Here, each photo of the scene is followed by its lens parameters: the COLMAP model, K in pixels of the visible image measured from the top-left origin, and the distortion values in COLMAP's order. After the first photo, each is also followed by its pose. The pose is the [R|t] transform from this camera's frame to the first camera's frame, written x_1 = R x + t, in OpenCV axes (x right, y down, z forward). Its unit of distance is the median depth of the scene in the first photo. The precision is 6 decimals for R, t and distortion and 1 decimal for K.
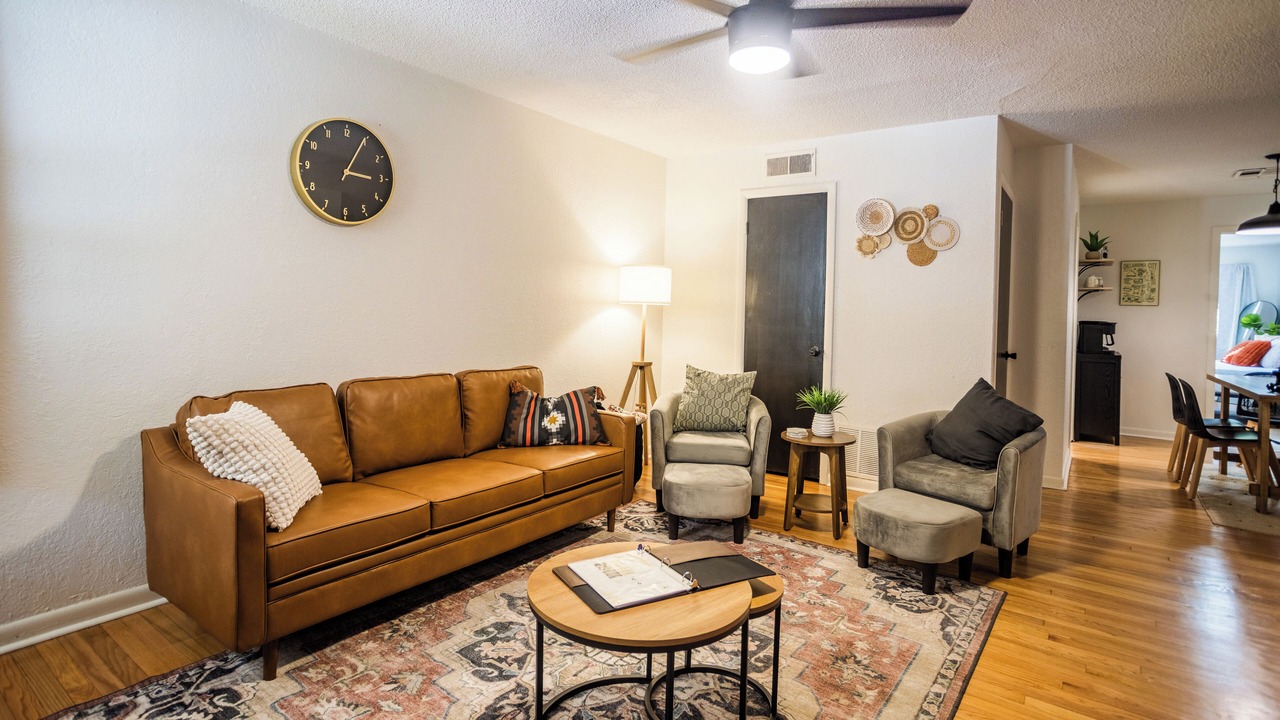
lens RADIAL K [[668.3, 0, 630.8], [0, 668.3, 351.1], [0, 0, 1]] dist [-0.062002, 0.041732]
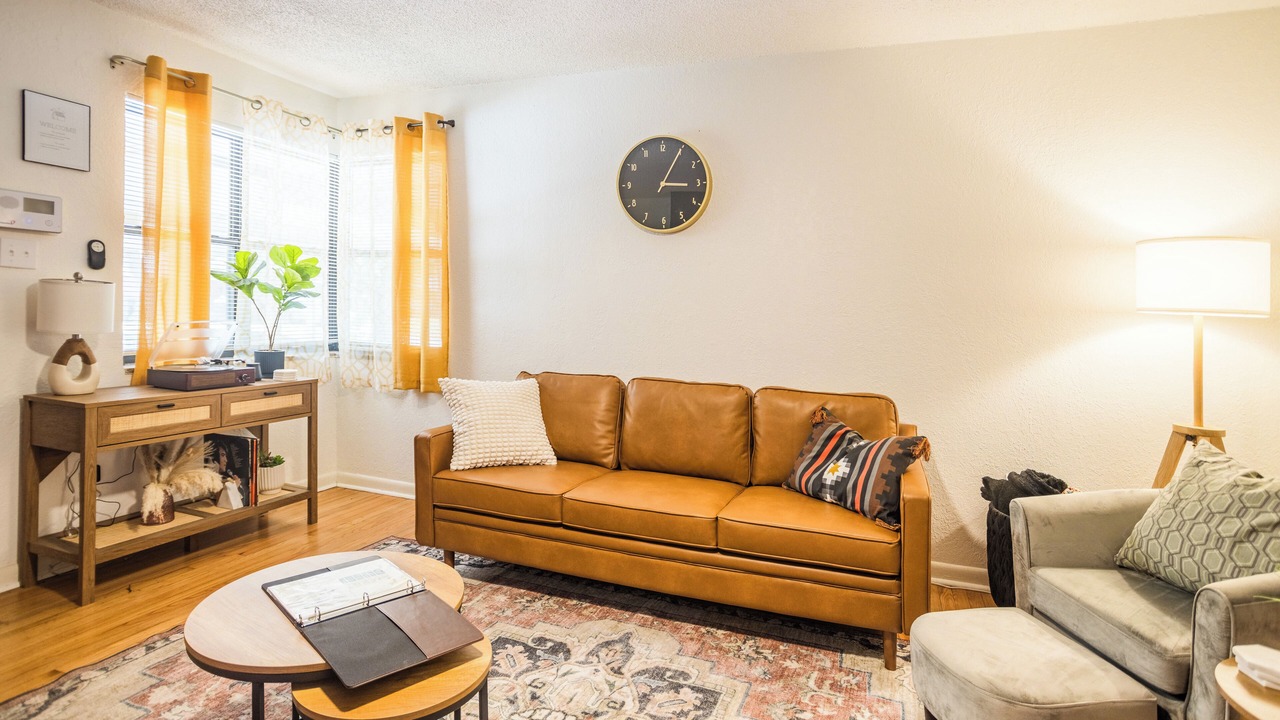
lens RADIAL K [[650.4, 0, 603.5], [0, 650.4, 328.2], [0, 0, 1]] dist [-0.058060, 0.035957]
pose [[0.252546, 0.021323, -0.967350, 0.436310], [-0.086653, 0.996238, -0.000663, -0.022682], [0.963697, 0.083991, 0.253444, 0.508522]]
